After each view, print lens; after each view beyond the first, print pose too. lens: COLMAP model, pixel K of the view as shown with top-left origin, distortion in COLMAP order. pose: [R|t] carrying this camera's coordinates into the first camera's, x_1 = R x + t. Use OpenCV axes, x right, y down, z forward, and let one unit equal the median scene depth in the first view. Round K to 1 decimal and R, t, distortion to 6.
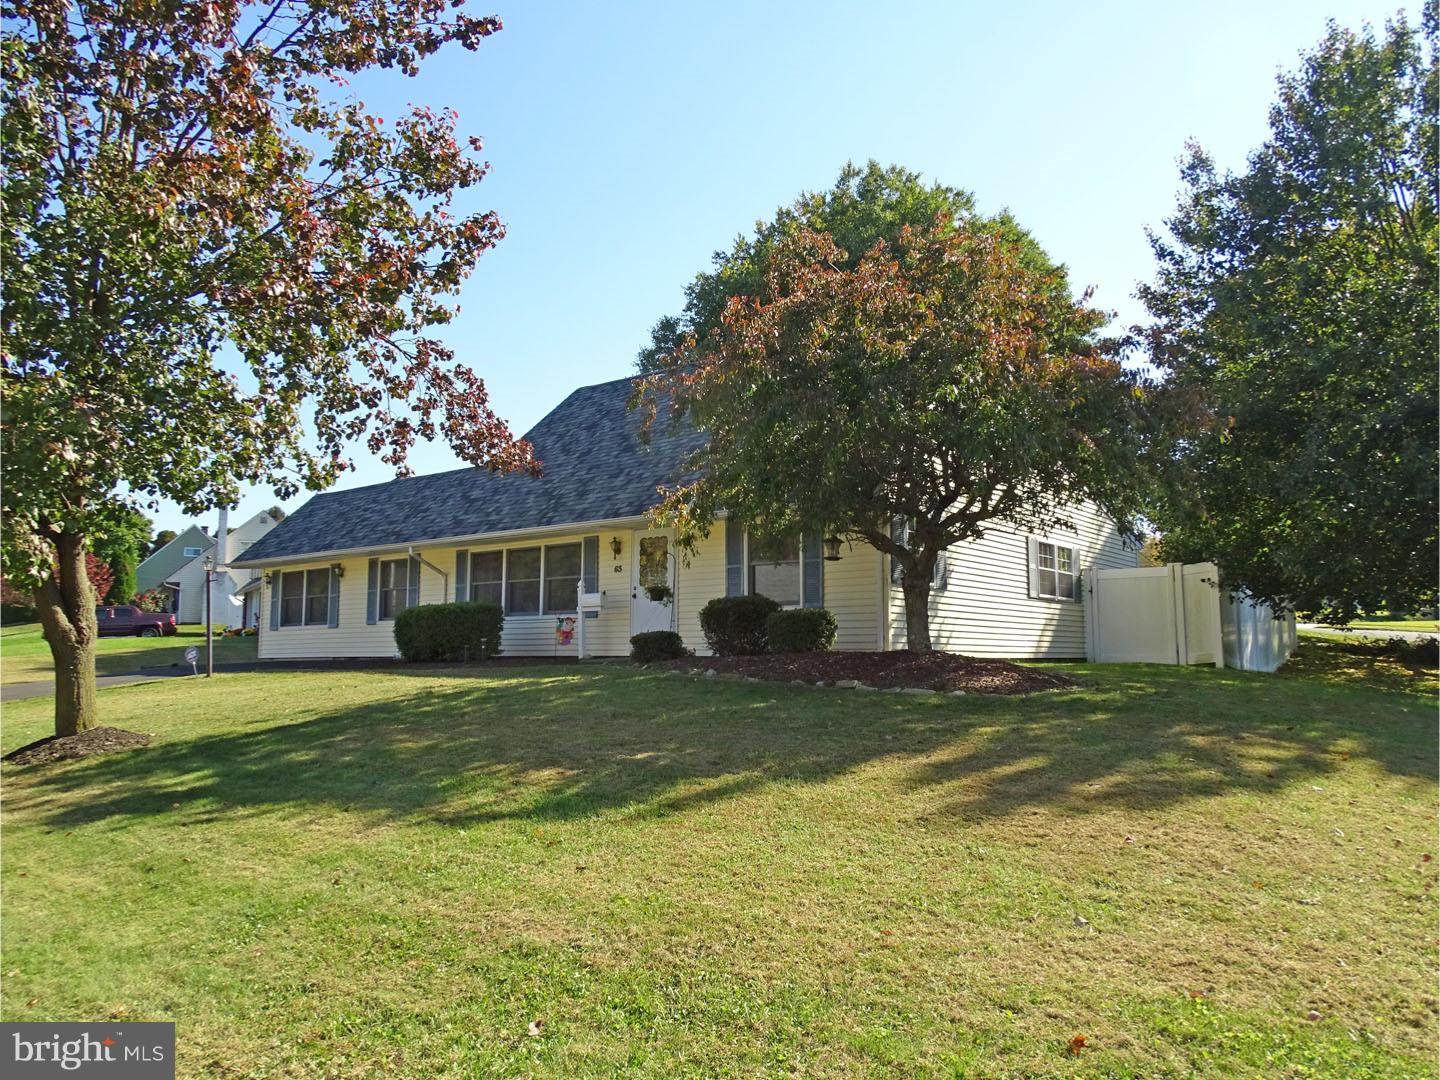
lens RADIAL K [[1025.0, 0, 720.0], [0, 1025.0, 540.0], [0, 0, 1]] dist [0.009121, -0.001745]
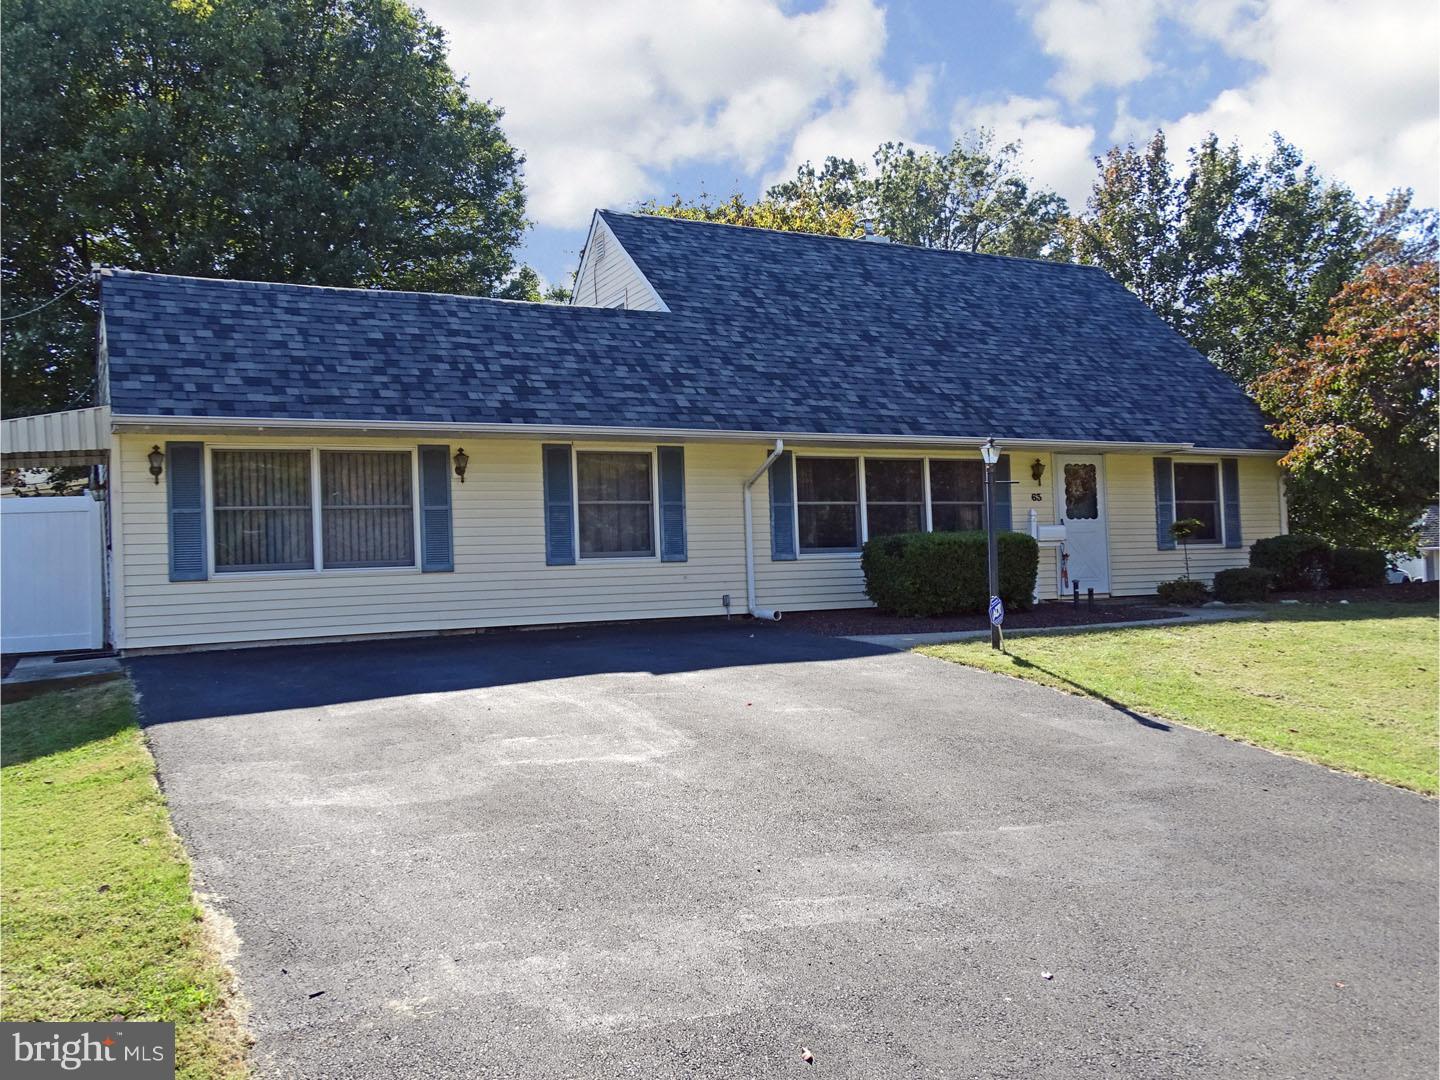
lens RADIAL K [[1296.1, 0, 720.0], [0, 1296.1, 540.0], [0, 0, 1]] dist [0.086401, -0.107037]
pose [[0.378304, 0.037342, 0.924928, -1.043949], [-0.052636, 0.998437, -0.018781, 0.085536], [-0.924184, -0.041580, 0.379678, 0.734654]]
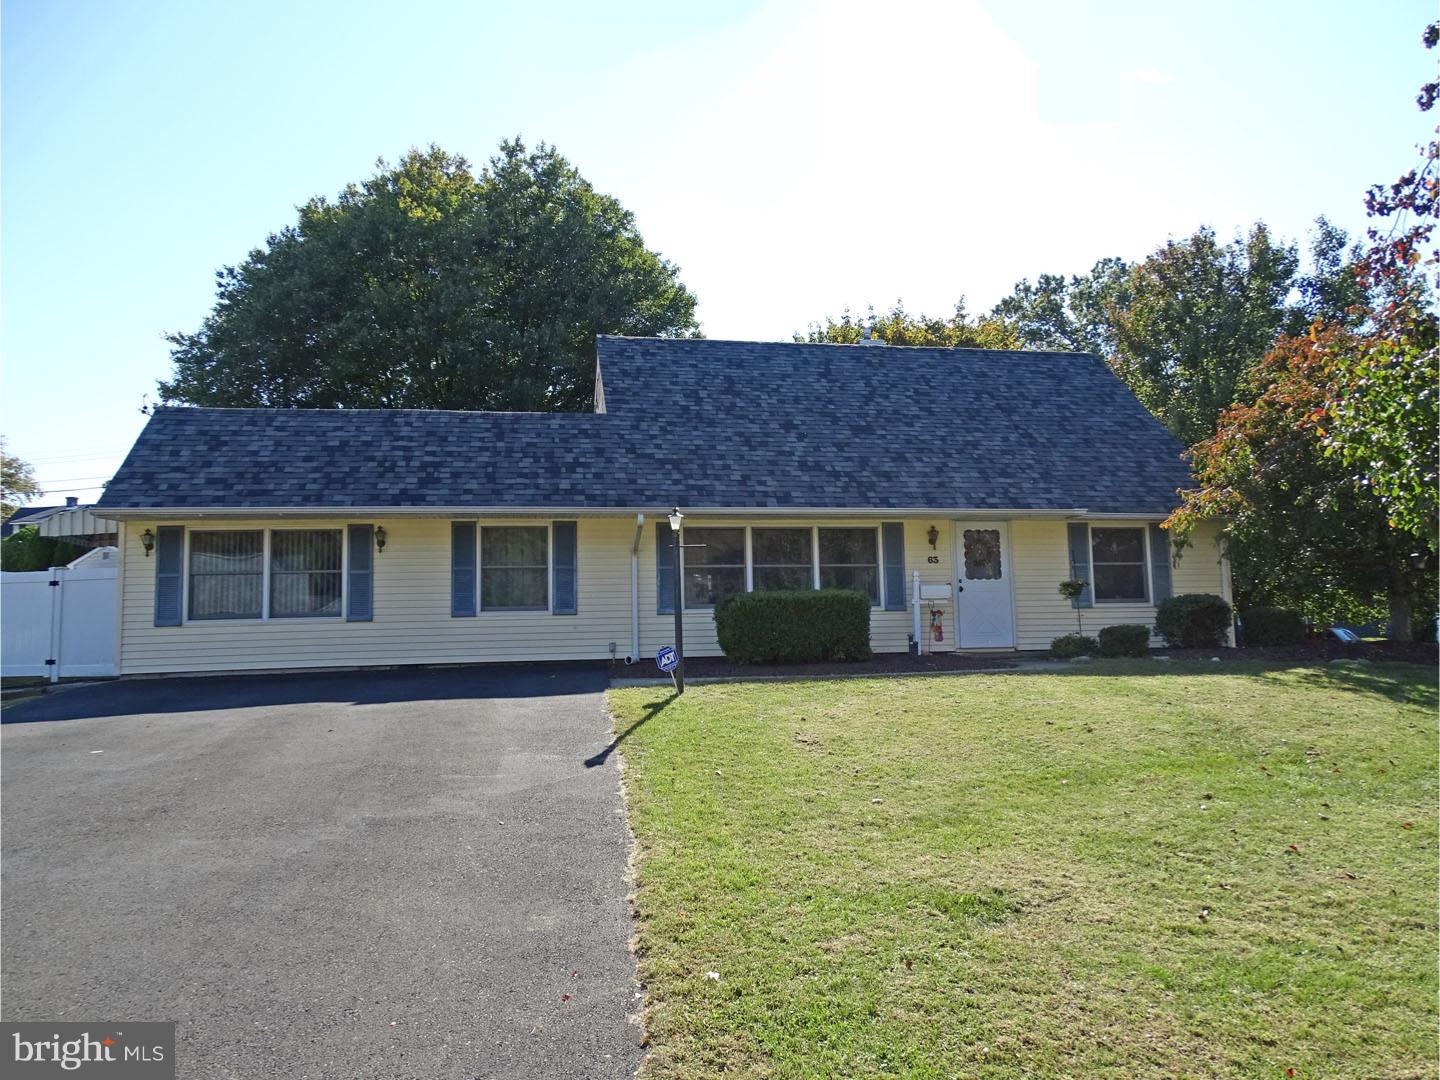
lens RADIAL K [[1025.0, 0, 720.0], [0, 1025.0, 540.0], [0, 0, 1]] dist [0.009121, -0.001745]
pose [[0.645677, 0.078911, 0.759523, -0.833890], [-0.058592, 0.996834, -0.053757, 0.063848], [-0.761360, -0.009793, 0.648256, 0.473438]]
